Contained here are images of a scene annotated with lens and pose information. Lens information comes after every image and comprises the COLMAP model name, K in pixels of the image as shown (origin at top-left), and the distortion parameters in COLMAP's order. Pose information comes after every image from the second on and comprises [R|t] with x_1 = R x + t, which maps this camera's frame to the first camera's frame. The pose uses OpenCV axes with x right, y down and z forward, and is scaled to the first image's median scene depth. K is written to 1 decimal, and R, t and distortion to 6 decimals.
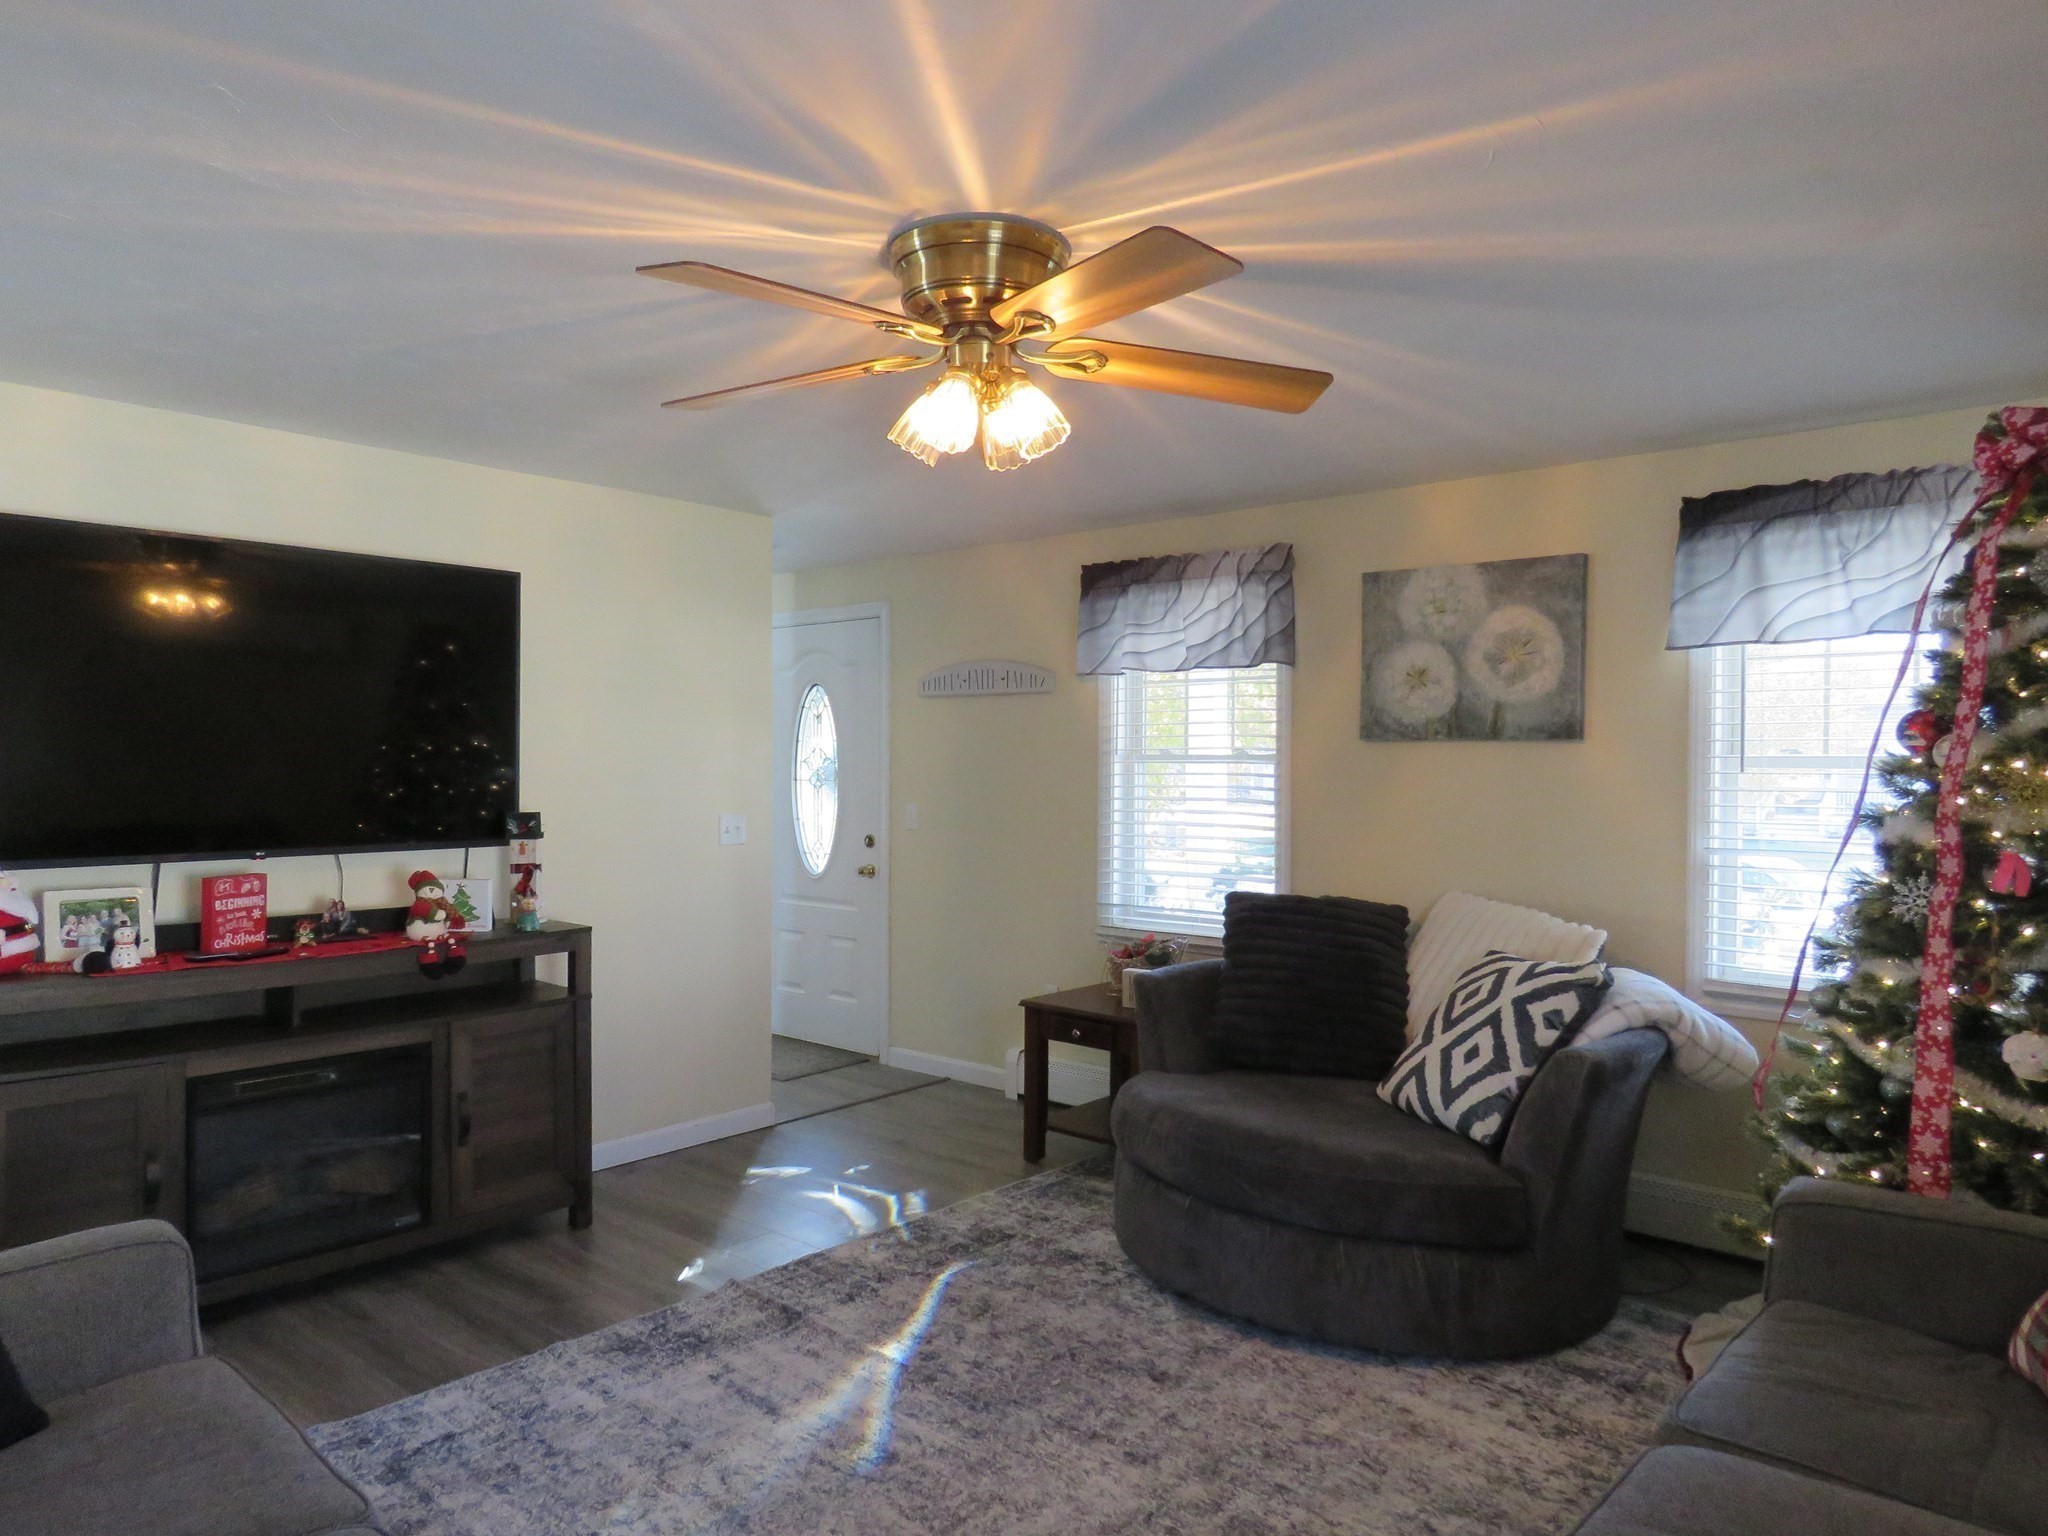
lens RADIAL K [[1309.3, 0, 1014.5], [0, 1309.3, 767.7], [0, 0, 1]] dist [0.005753, -0.000350]
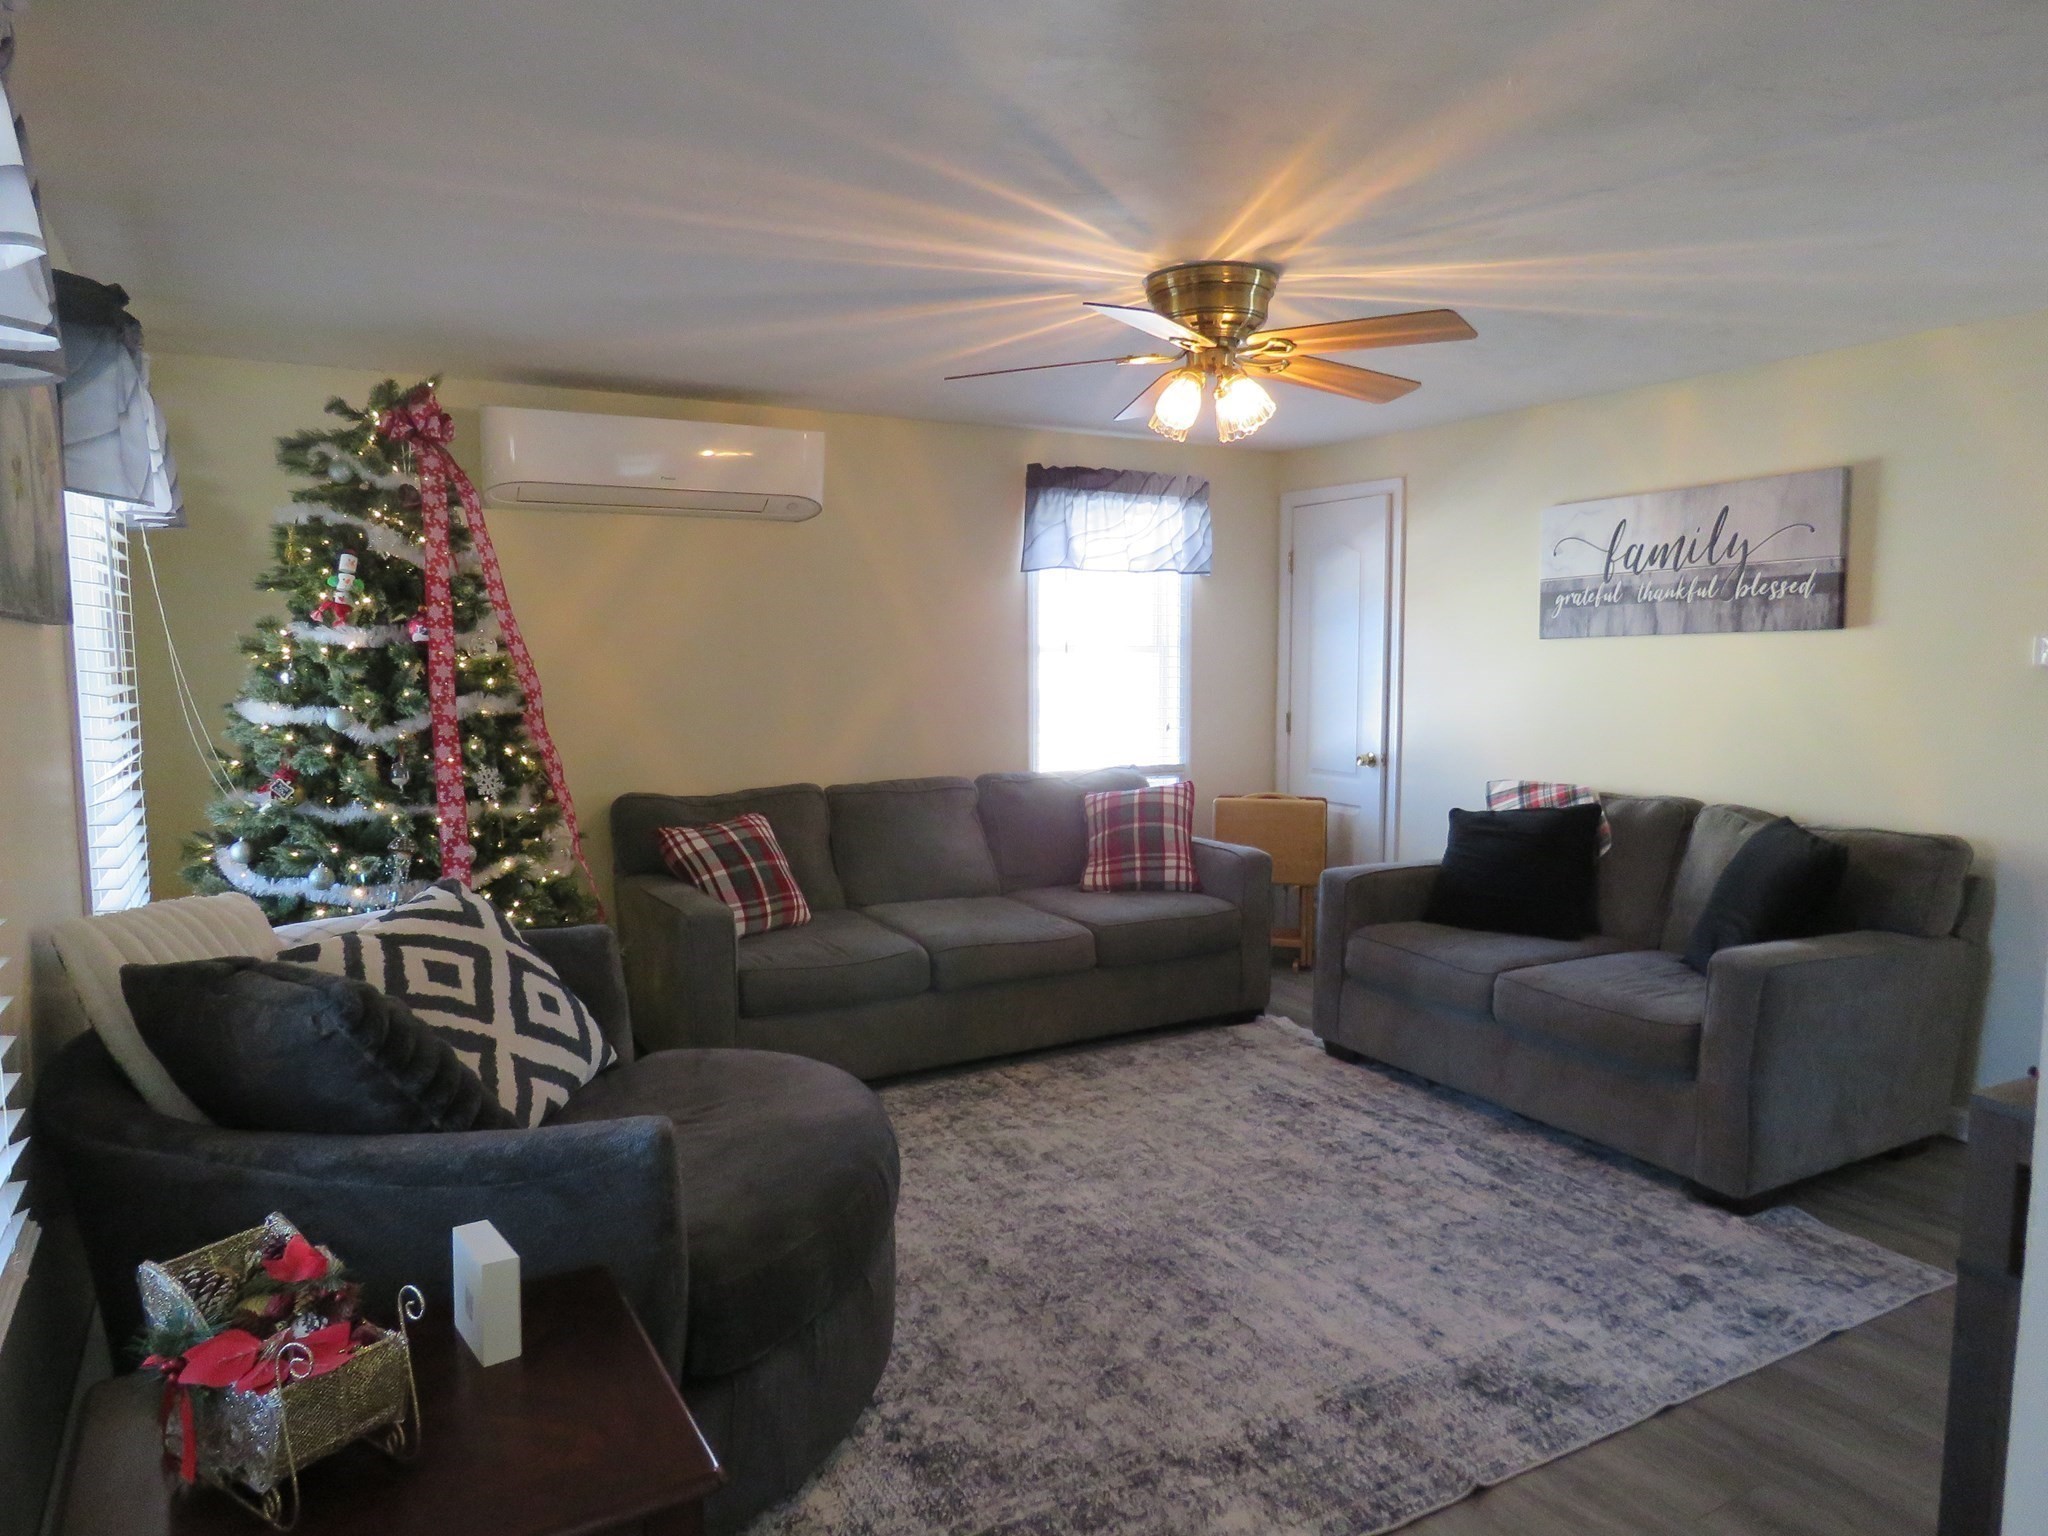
lens RADIAL K [[1309.3, 0, 1029.5], [0, 1309.3, 766.9], [0, 0, 1]] dist [0.005753, -0.000350]
pose [[-0.948040, -0.032099, 0.316526, -0.195923], [-0.000256, 0.994974, 0.100135, -0.016751], [-0.318150, 0.094851, -0.943284, 1.586469]]
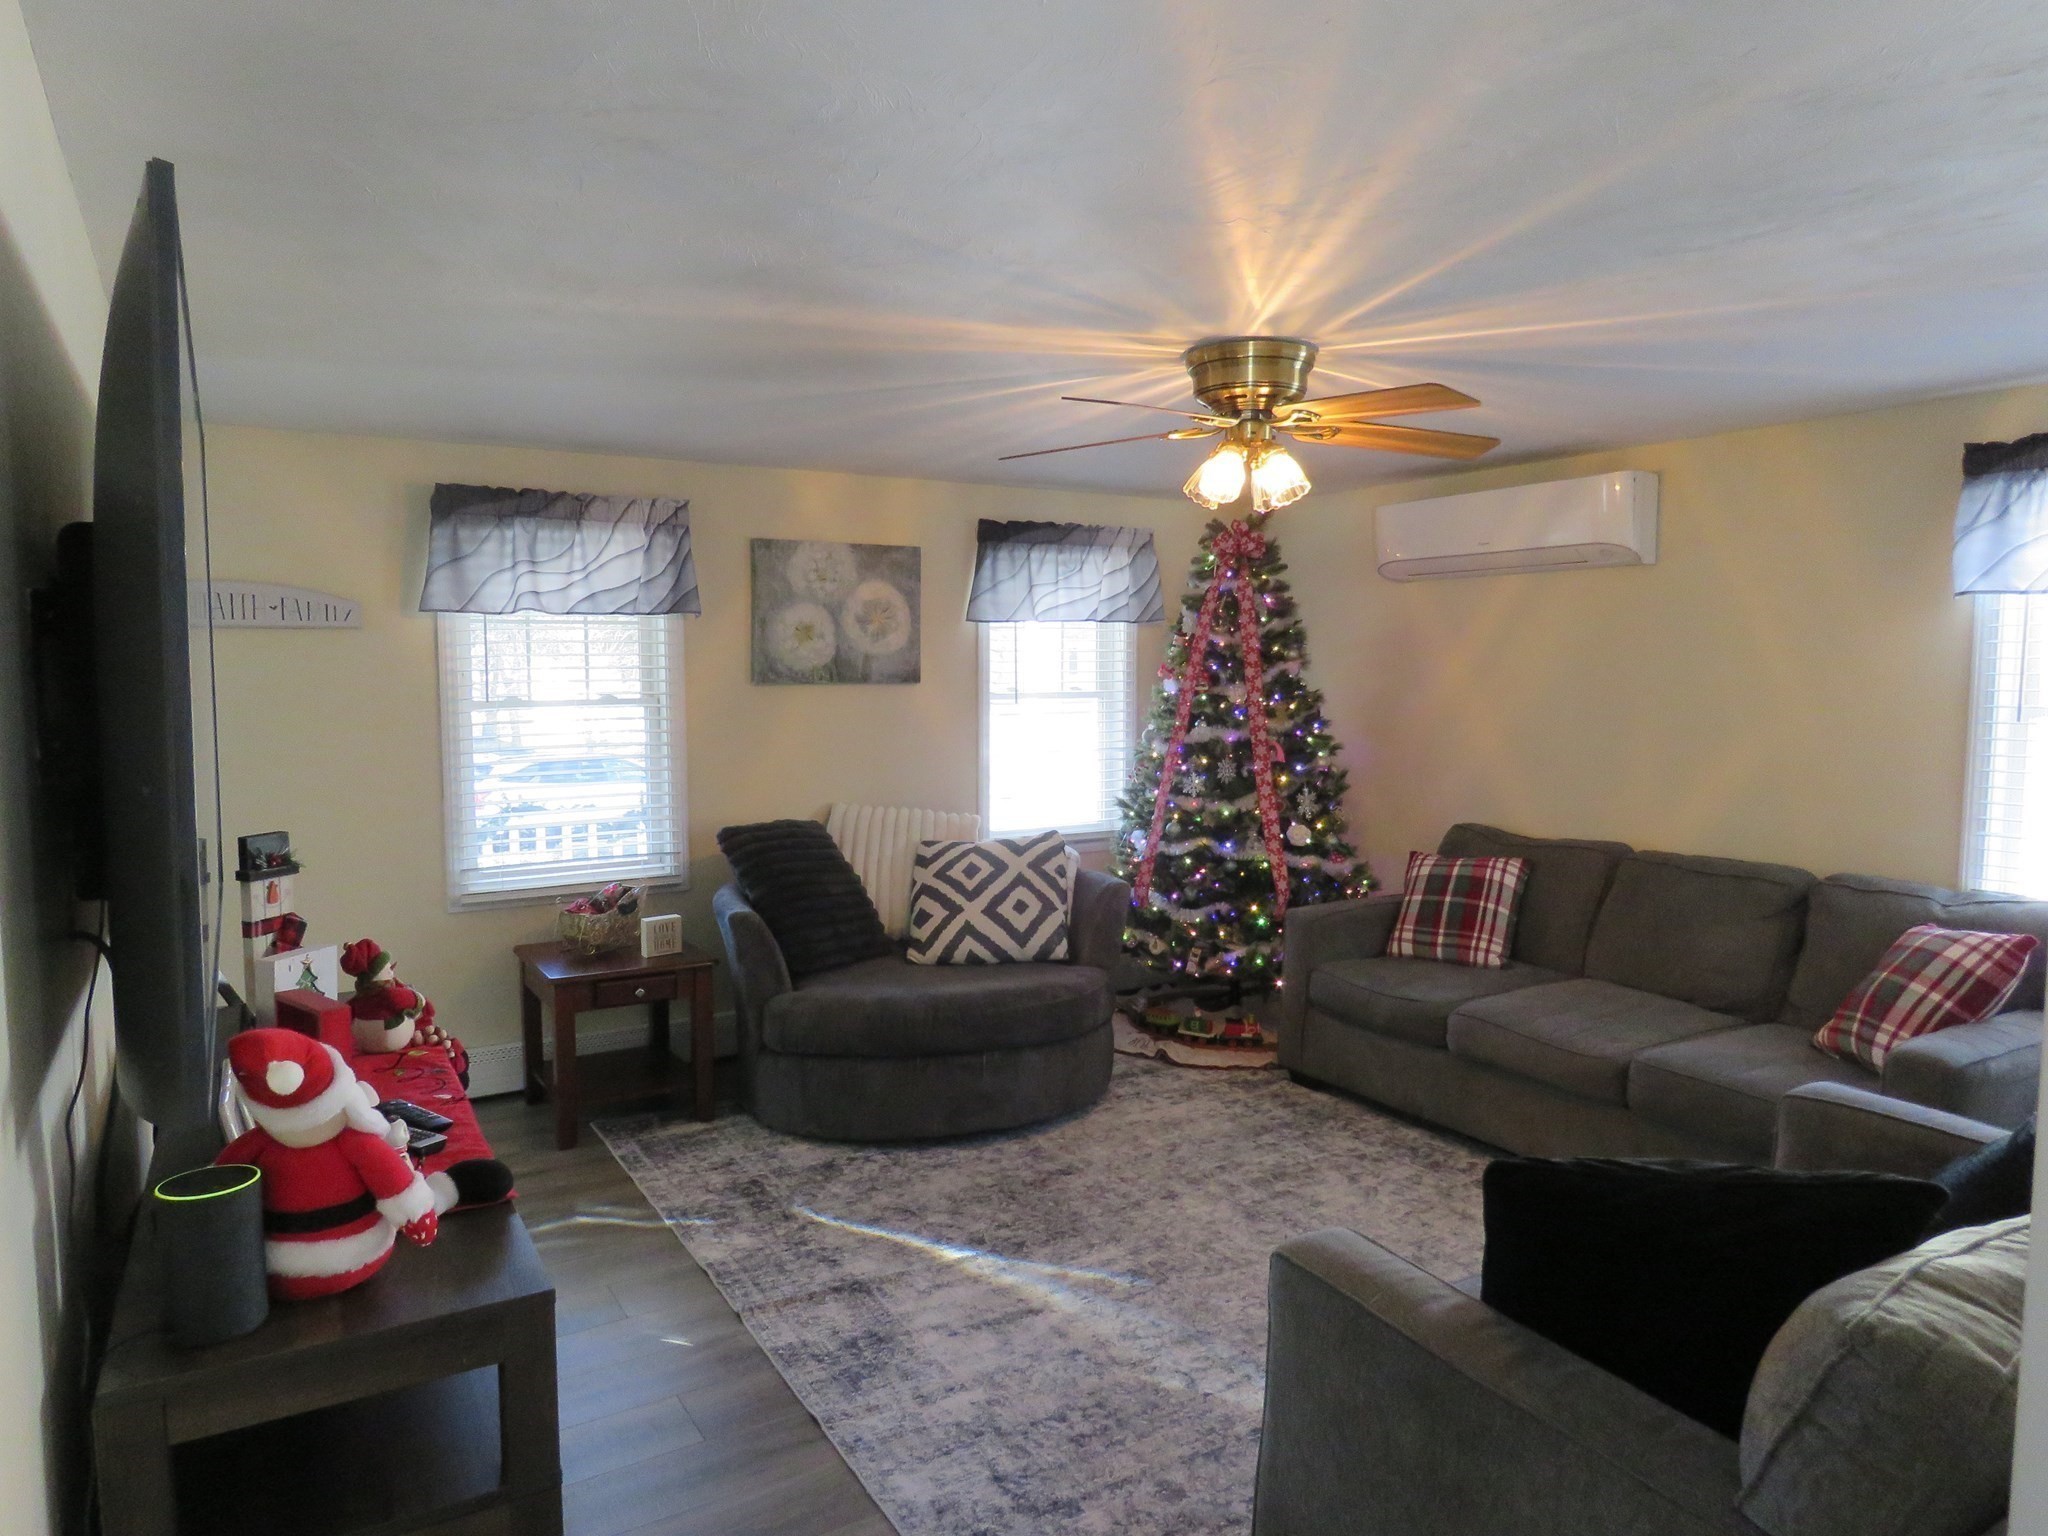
lens RADIAL K [[1309.3, 0, 1011.4], [0, 1309.3, 766.5], [0, 0, 1]] dist [0.005753, -0.000350]
pose [[0.303519, -0.080292, 0.949436, -0.952559], [0.011534, 0.996680, 0.080600, -0.048525], [-0.952755, -0.013512, 0.303438, 0.540119]]
